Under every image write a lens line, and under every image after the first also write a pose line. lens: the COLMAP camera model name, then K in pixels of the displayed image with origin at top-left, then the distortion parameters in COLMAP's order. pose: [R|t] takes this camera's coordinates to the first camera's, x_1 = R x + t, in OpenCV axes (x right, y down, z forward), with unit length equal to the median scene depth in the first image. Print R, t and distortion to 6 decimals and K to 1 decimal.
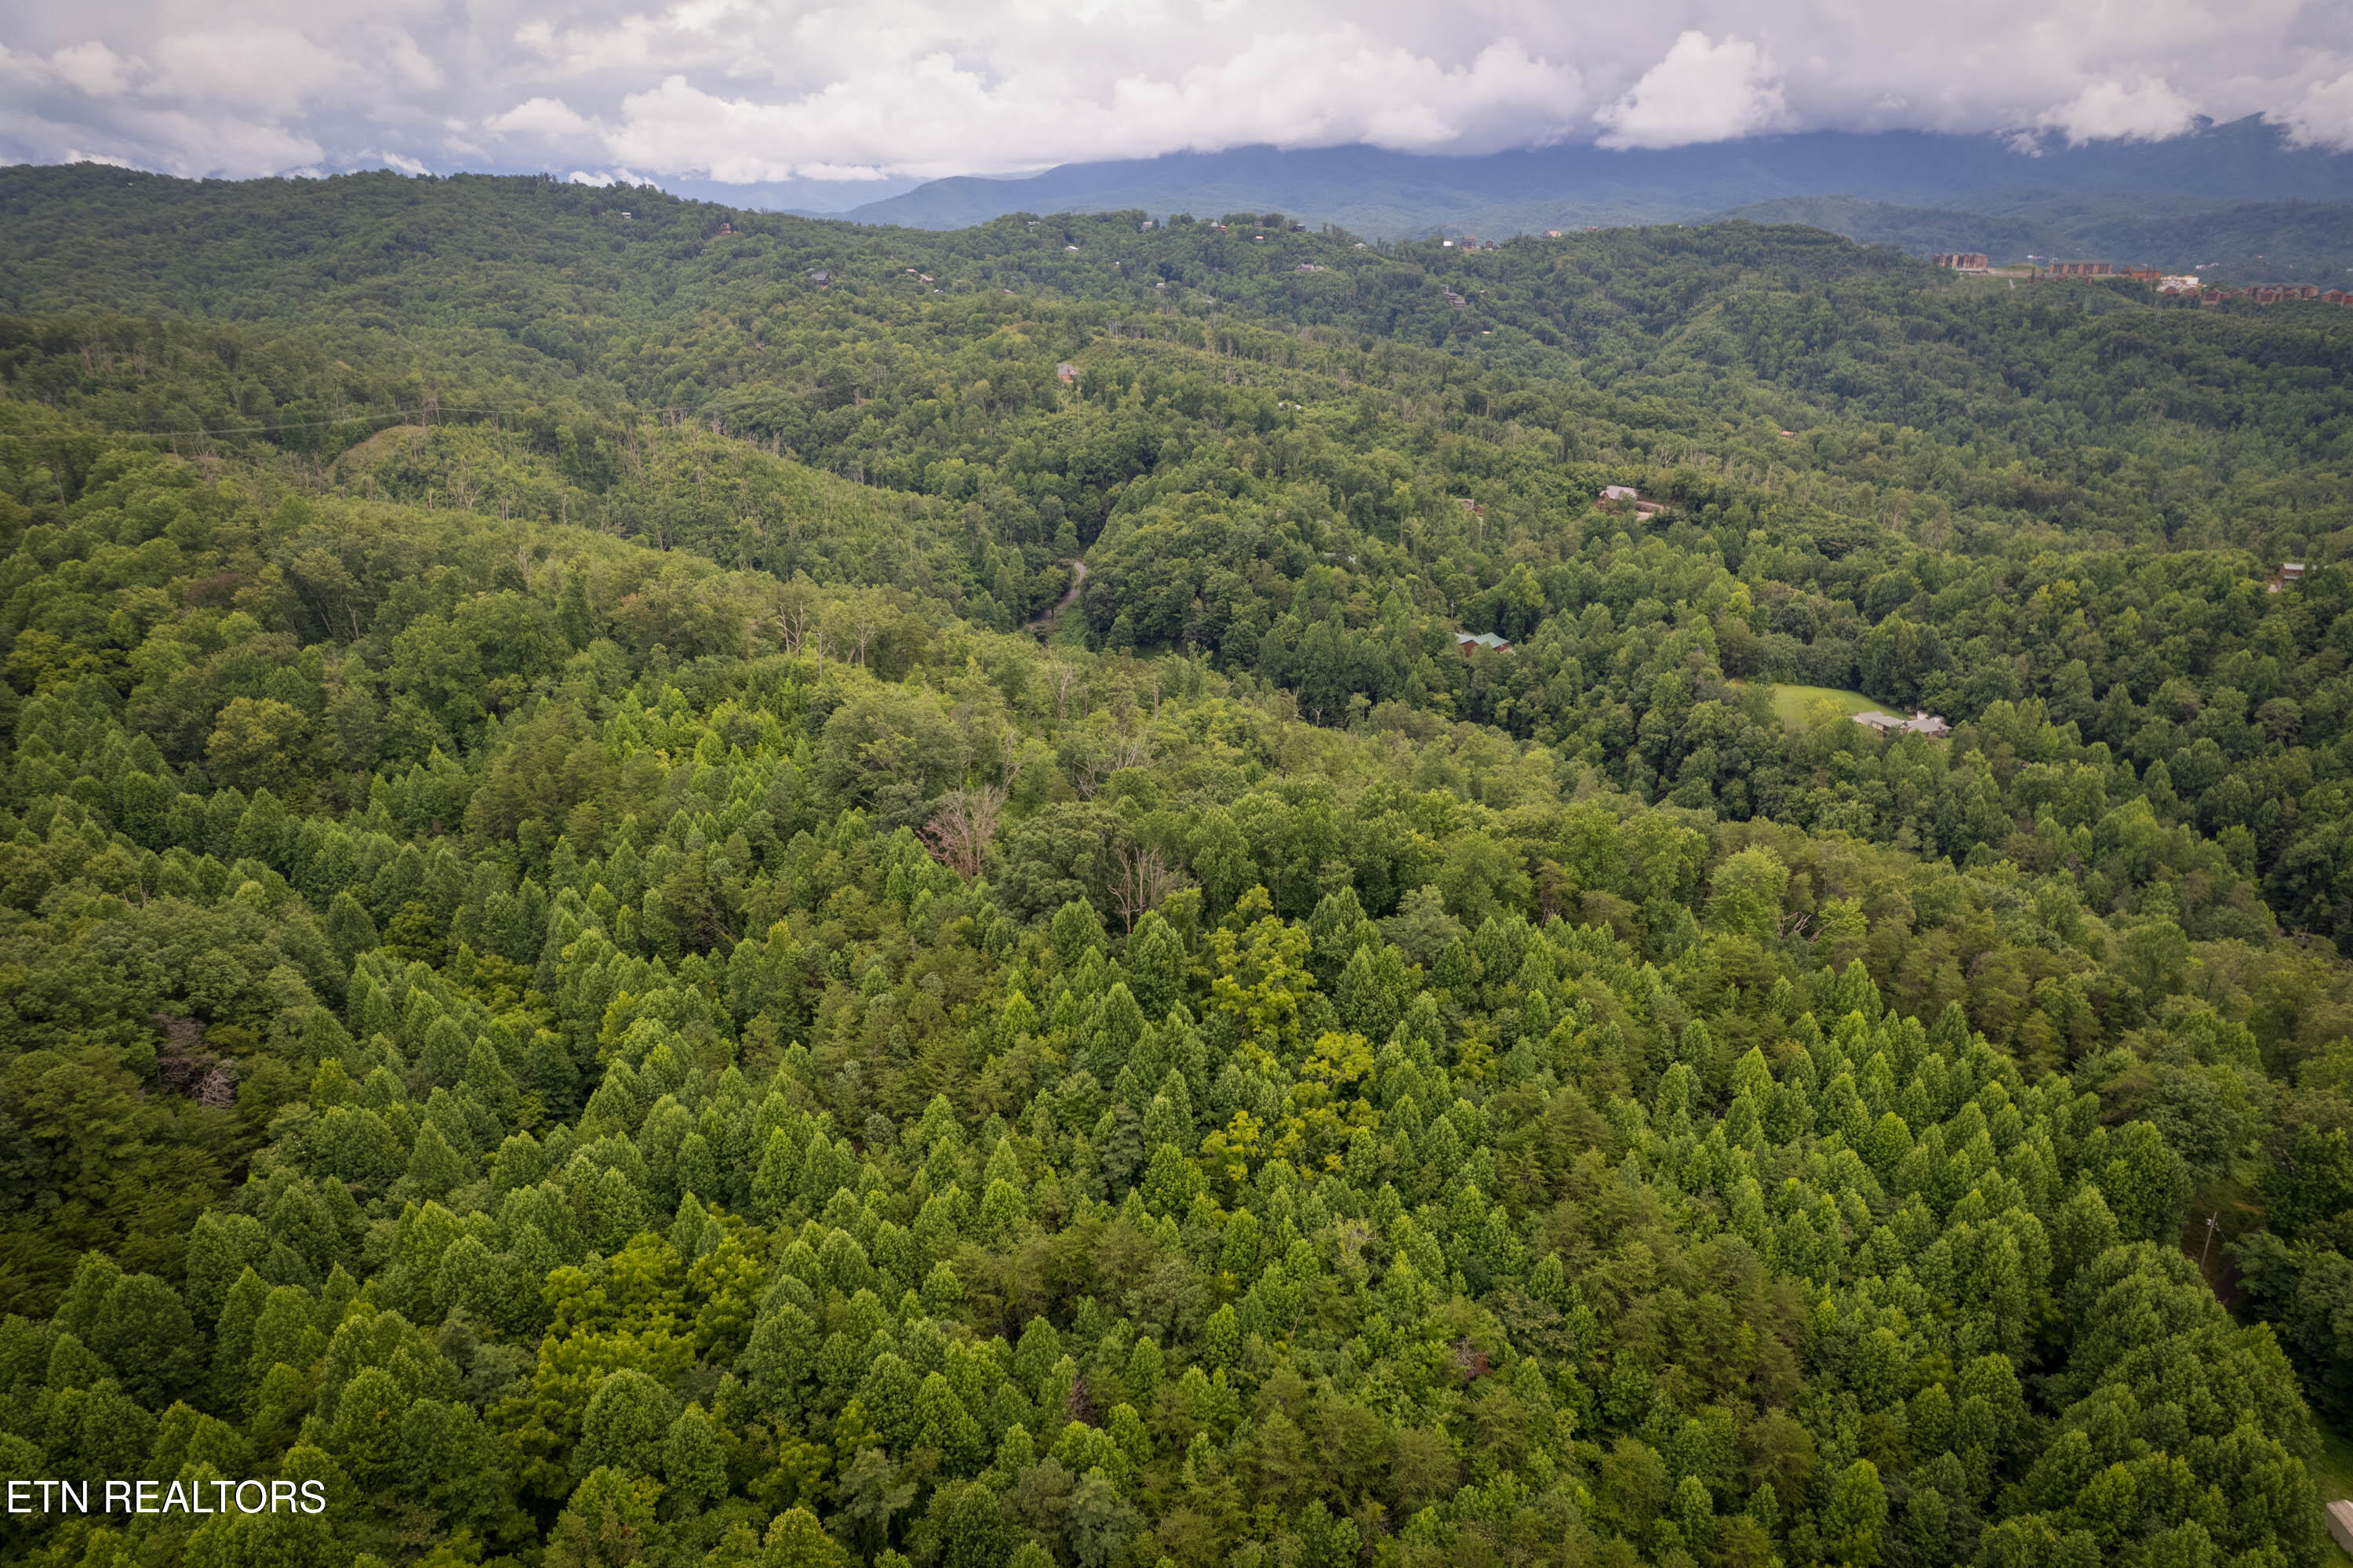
lens RADIAL K [[1512.2, 0, 1182.2], [0, 1512.2, 796.0], [0, 0, 1]] dist [-0.081257, 0.077391]
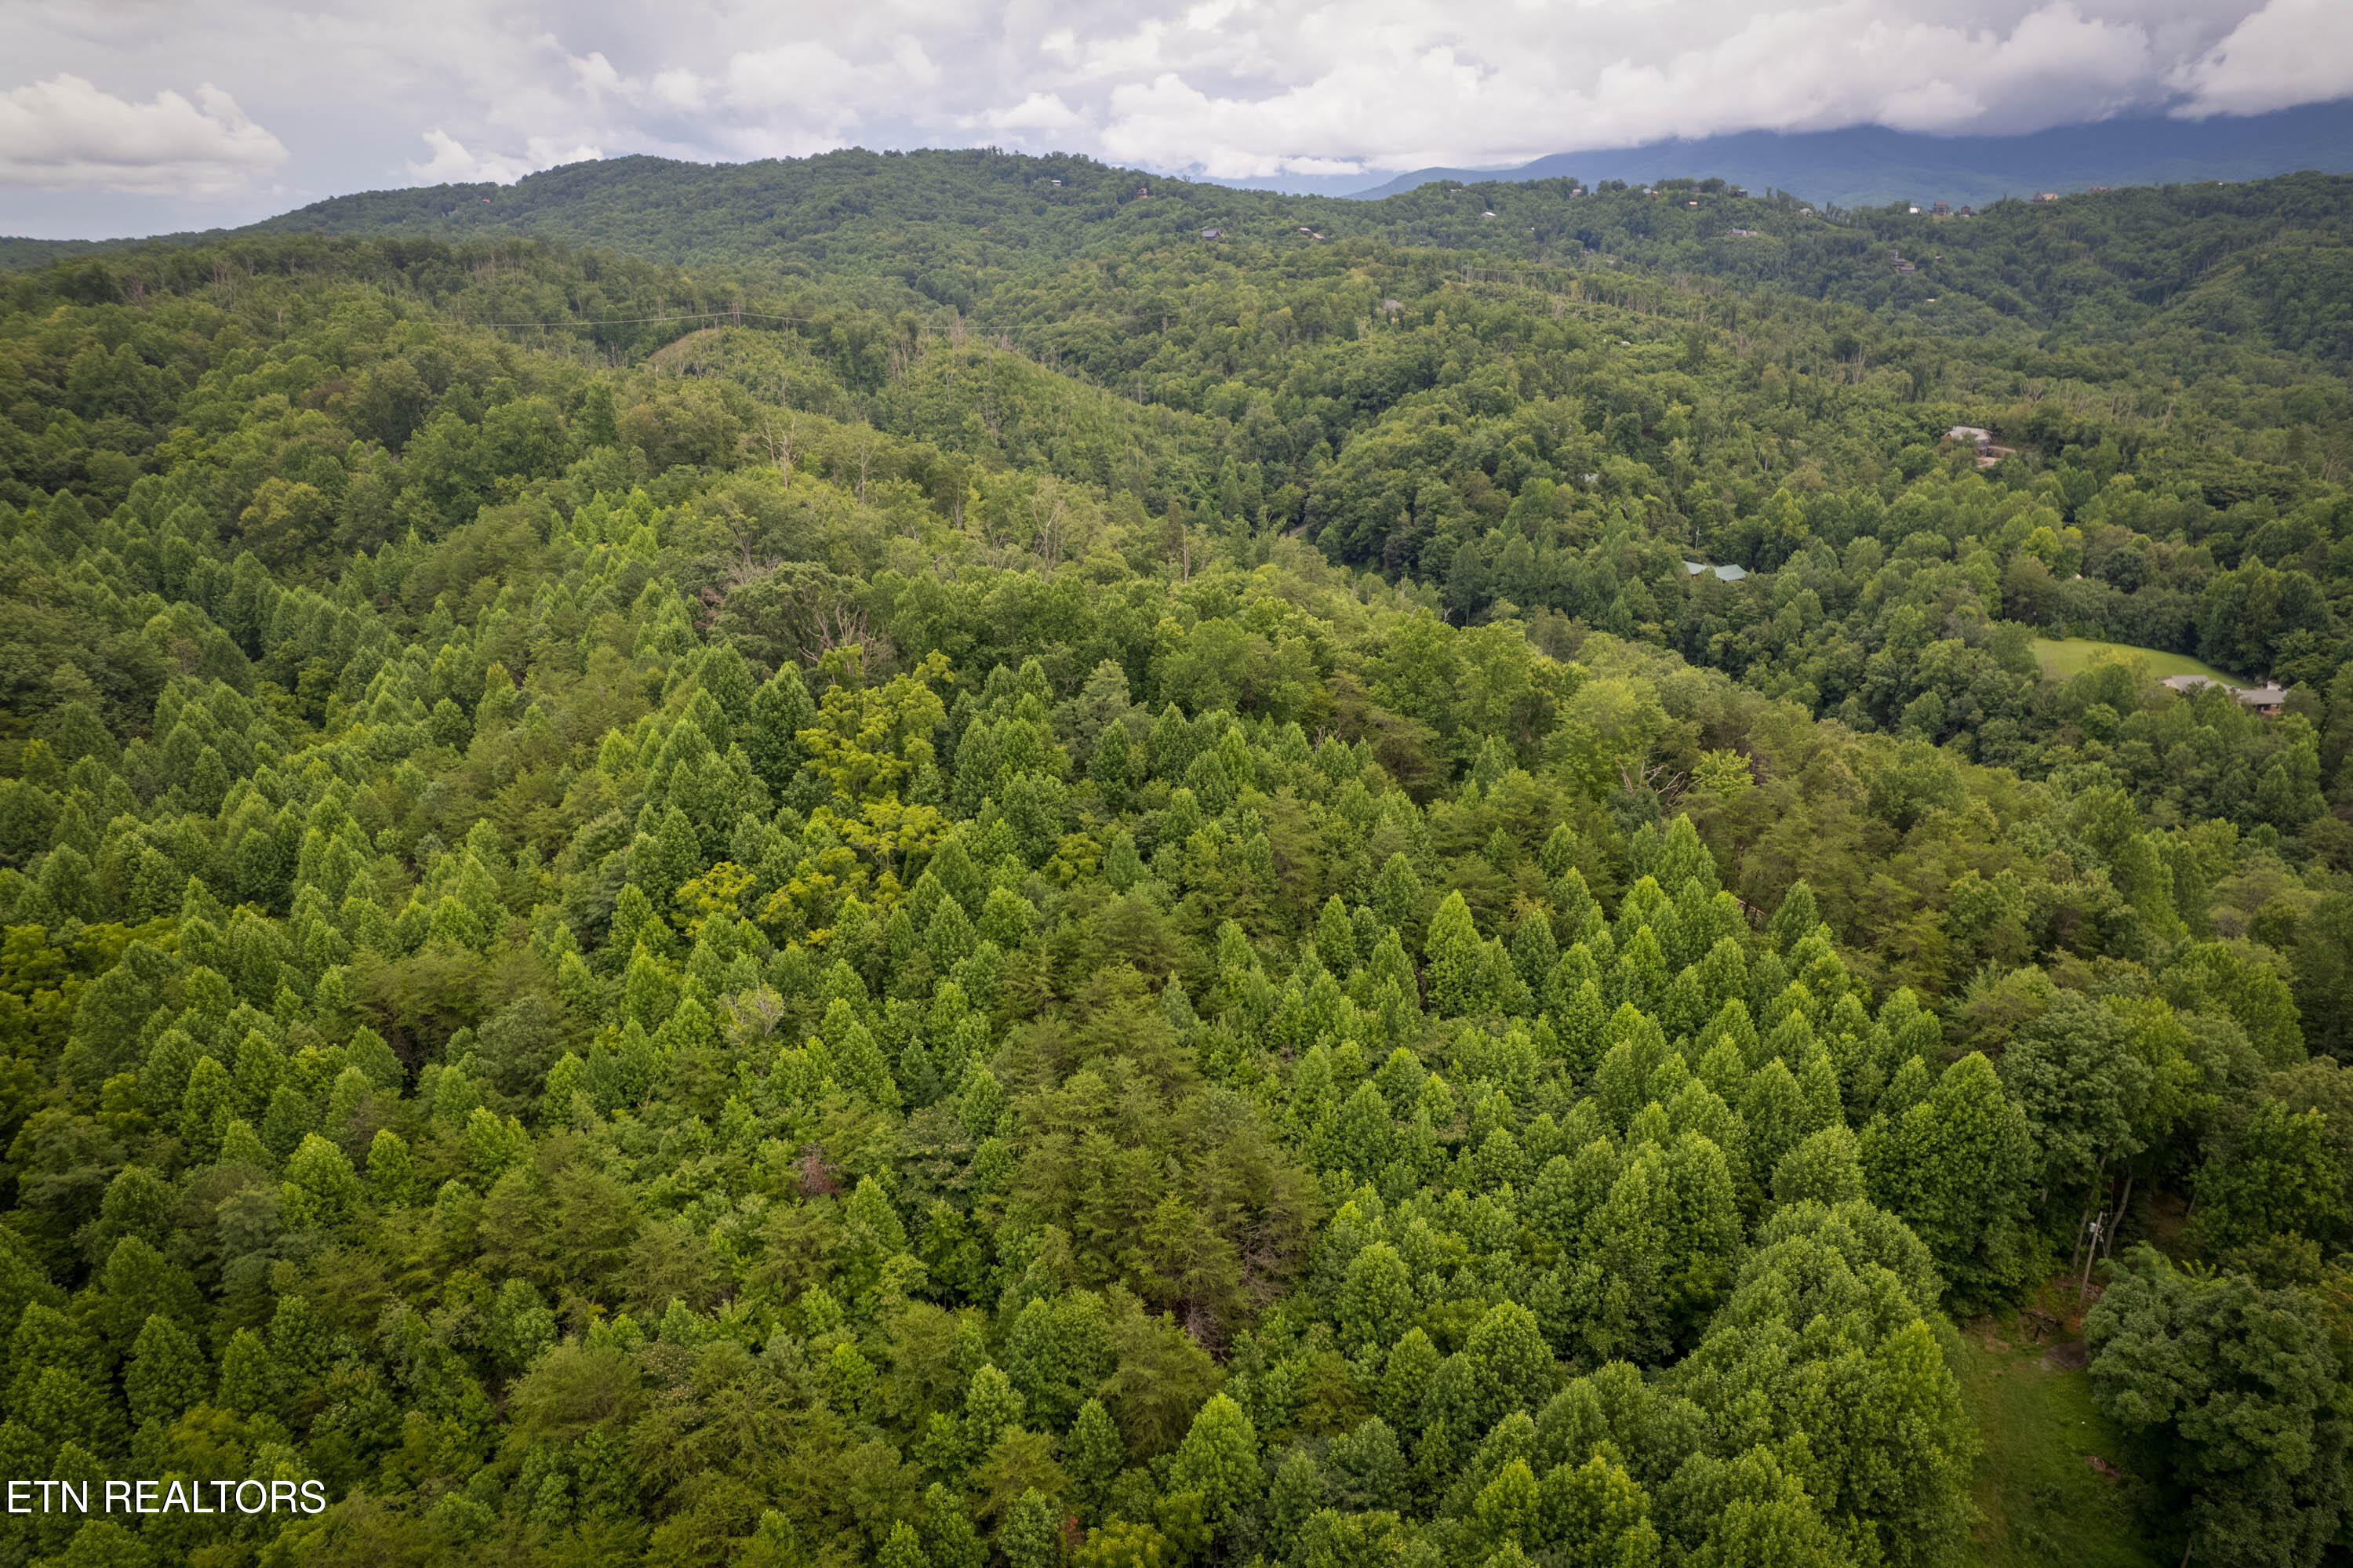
lens RADIAL K [[1512.2, 0, 1182.2], [0, 1512.2, 796.0], [0, 0, 1]] dist [-0.081257, 0.077391]
pose [[0.954809, 0.096254, -0.281204, 0.146644], [-0.095685, 0.995286, 0.015788, 0.038765], [0.281398, 0.011833, 0.959518, 0.077576]]
